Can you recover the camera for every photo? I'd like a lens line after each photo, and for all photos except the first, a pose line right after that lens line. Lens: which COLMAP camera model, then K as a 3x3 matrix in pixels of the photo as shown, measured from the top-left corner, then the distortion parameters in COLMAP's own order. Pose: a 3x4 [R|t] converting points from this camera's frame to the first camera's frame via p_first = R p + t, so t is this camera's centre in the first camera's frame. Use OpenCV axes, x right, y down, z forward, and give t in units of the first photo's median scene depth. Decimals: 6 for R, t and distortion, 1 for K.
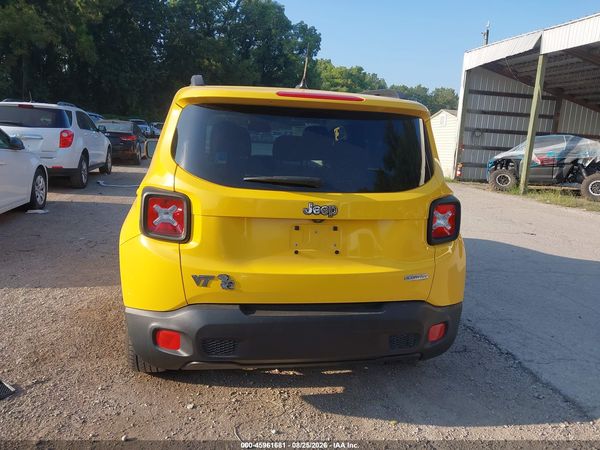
lens RADIAL K [[463.0, 0, 297.7], [0, 463.0, 226.2], [0, 0, 1]] dist [0.032877, -0.038403]
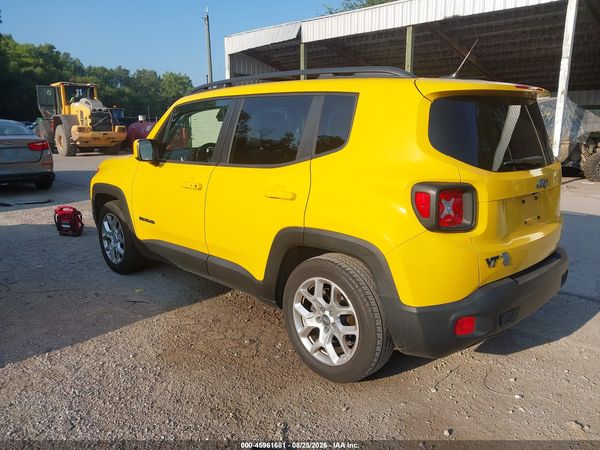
lens RADIAL K [[463.0, 0, 297.7], [0, 463.0, 226.2], [0, 0, 1]] dist [0.032877, -0.038403]
pose [[0.831785, -0.169767, 0.528501, -0.578100], [0.151150, 0.985378, 0.078639, -0.059531], [-0.534123, 0.014472, 0.845283, 0.166278]]
